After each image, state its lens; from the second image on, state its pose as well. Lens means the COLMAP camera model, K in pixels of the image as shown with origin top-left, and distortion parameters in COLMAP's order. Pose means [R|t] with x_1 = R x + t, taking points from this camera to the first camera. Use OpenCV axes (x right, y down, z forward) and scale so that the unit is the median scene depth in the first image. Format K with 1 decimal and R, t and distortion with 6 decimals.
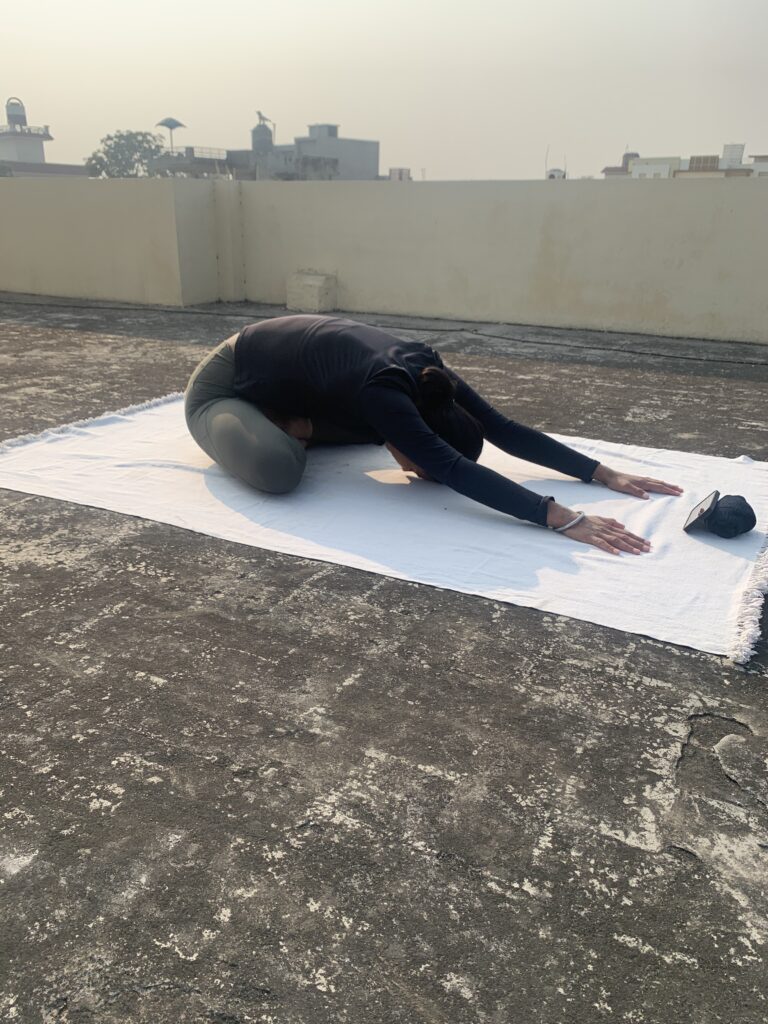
lens RADIAL K [[785.6, 0, 384.0], [0, 785.6, 512.0], [0, 0, 1]] dist [0.040934, -0.069517]
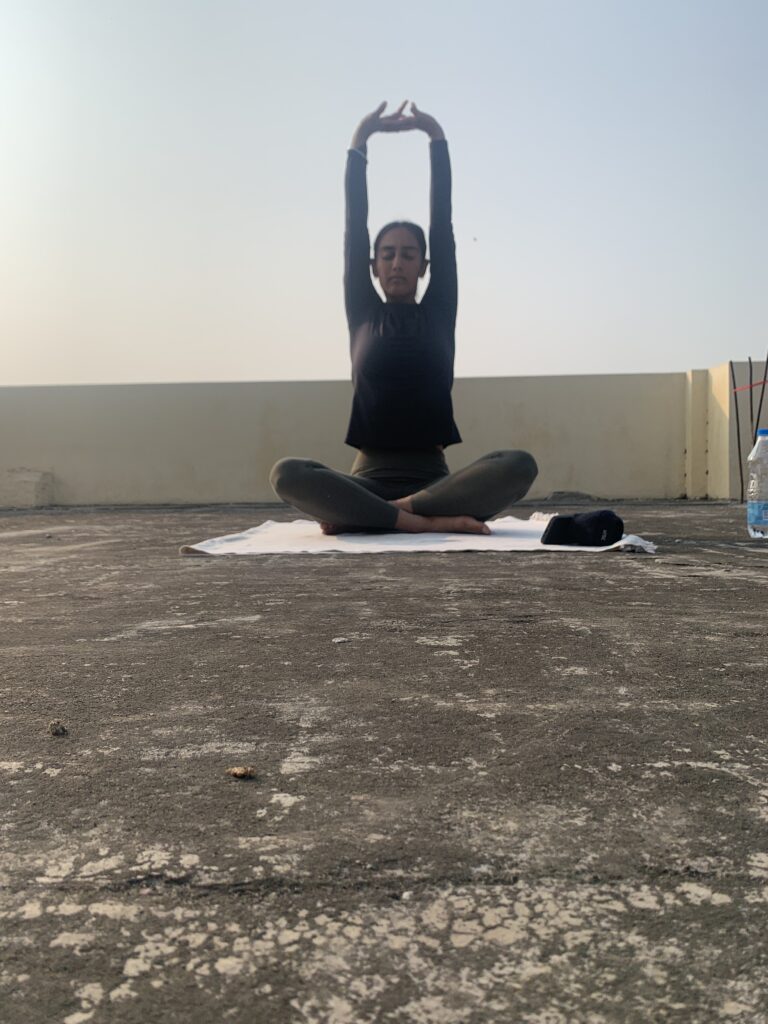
lens RADIAL K [[785.6, 0, 384.0], [0, 785.6, 512.0], [0, 0, 1]] dist [0.040934, -0.069517]
pose [[0.899496, -0.039758, 0.435116, -0.500518], [0.177374, 0.943328, -0.280483, 0.423131], [-0.399306, 0.329472, 0.855572, -0.019943]]
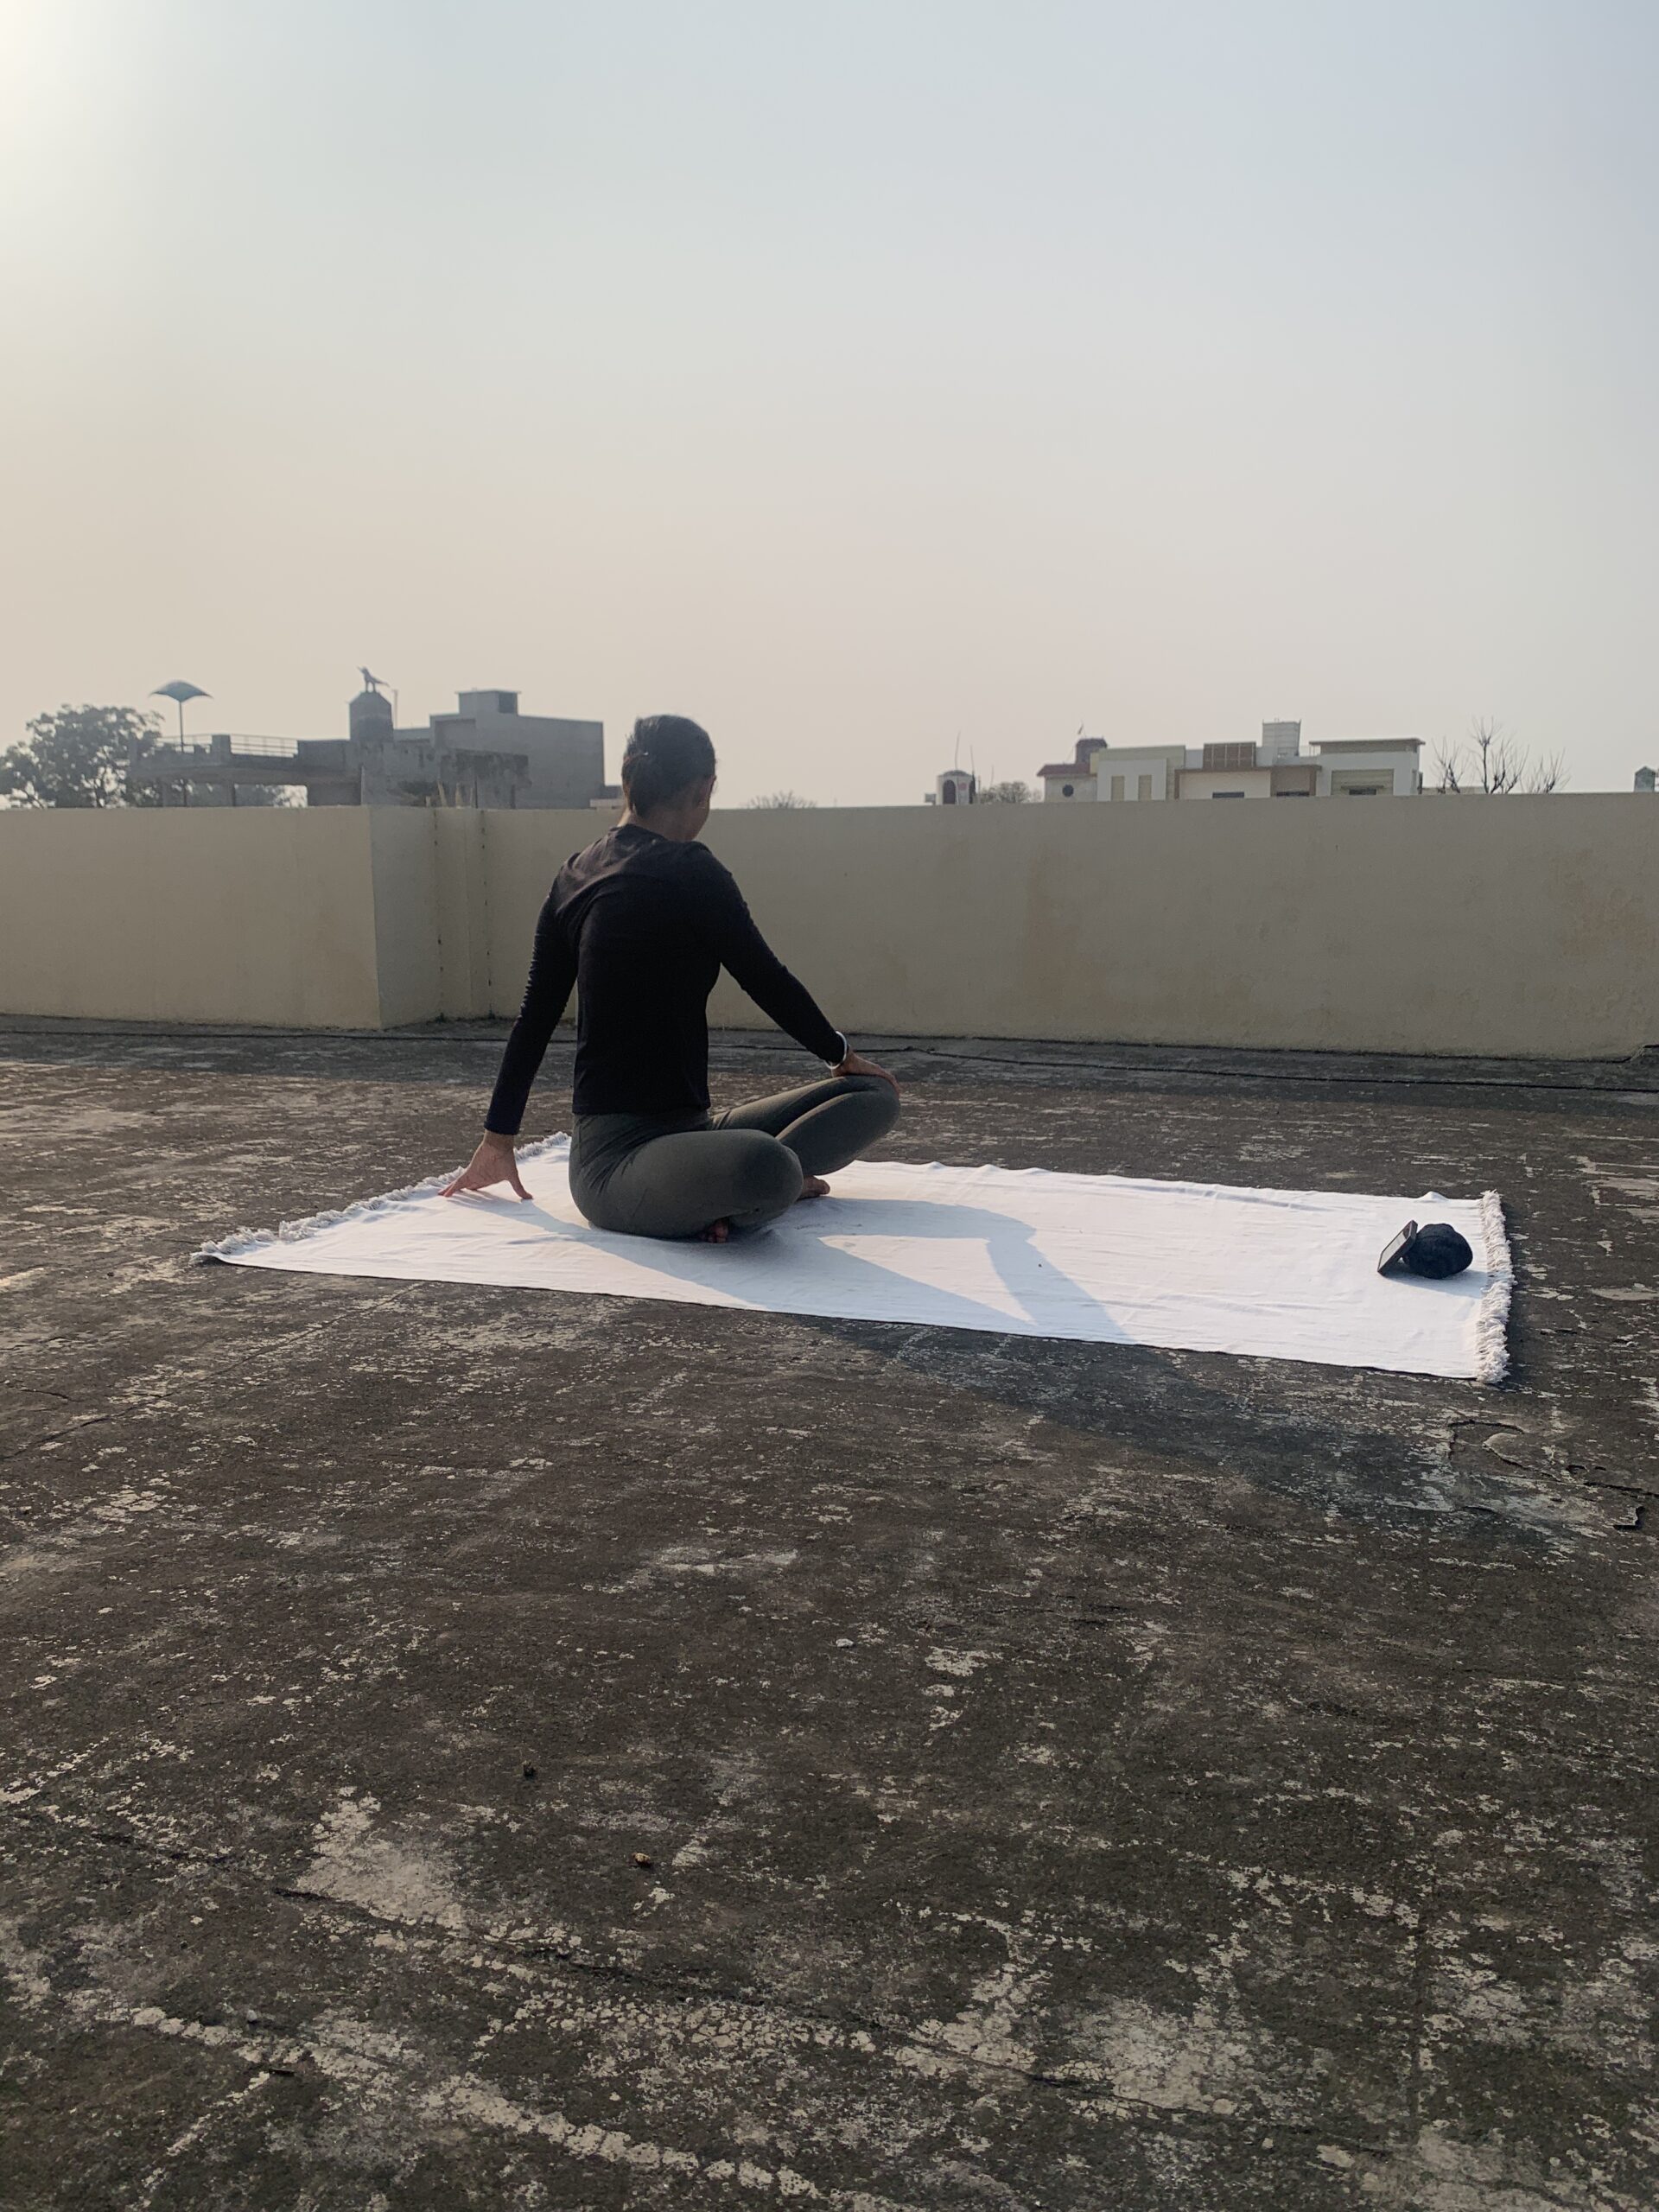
lens RADIAL K [[1697.0, 0, 829.5], [0, 1697.0, 1106.0], [0, 0, 1]] dist [0.040934, -0.069517]
pose [[0.991380, -0.036049, 0.125959, -0.417735], [0.062040, 0.975951, -0.208976, 0.229305], [-0.115397, 0.214989, 0.969775, -0.655316]]
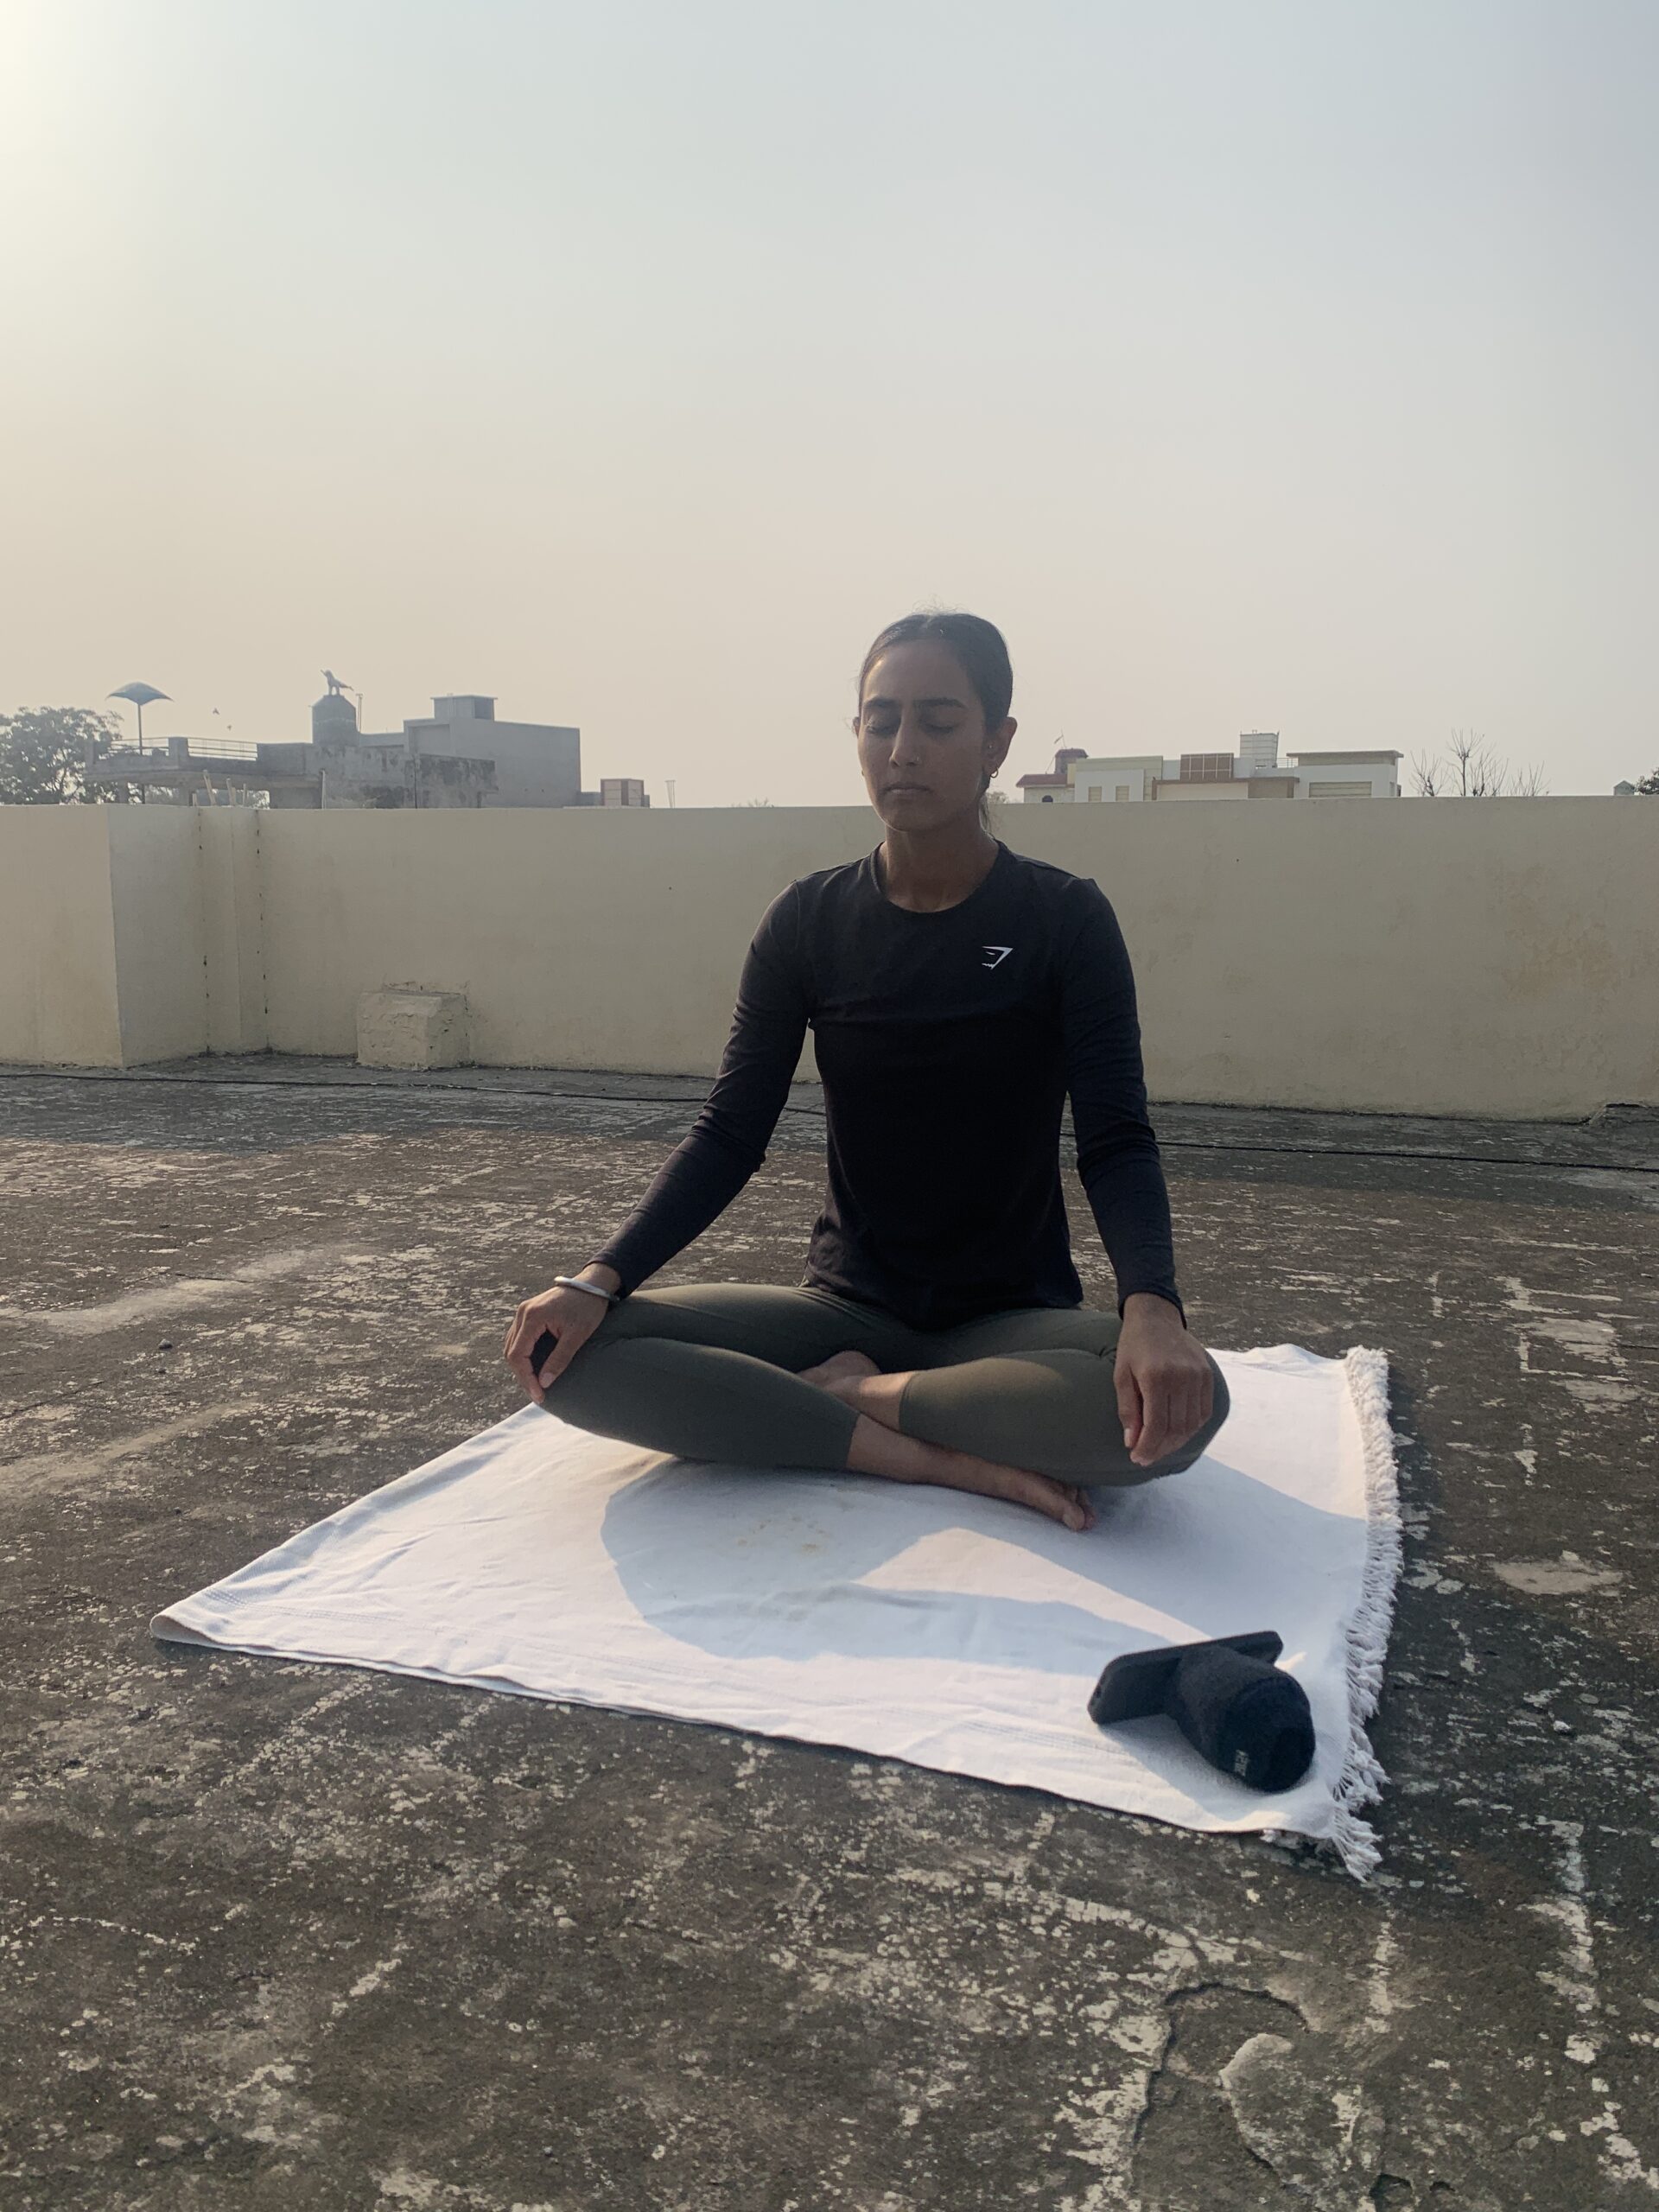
lens RADIAL K [[1685.1, 0, 828.3], [0, 1685.1, 1086.6], [0, 0, 1]] dist [0.052252, -0.055806]
pose [[0.990681, -0.028794, 0.133125, 0.080291], [0.058319, 0.972946, -0.223552, -0.023019], [-0.123087, 0.229232, 0.965558, 0.009627]]
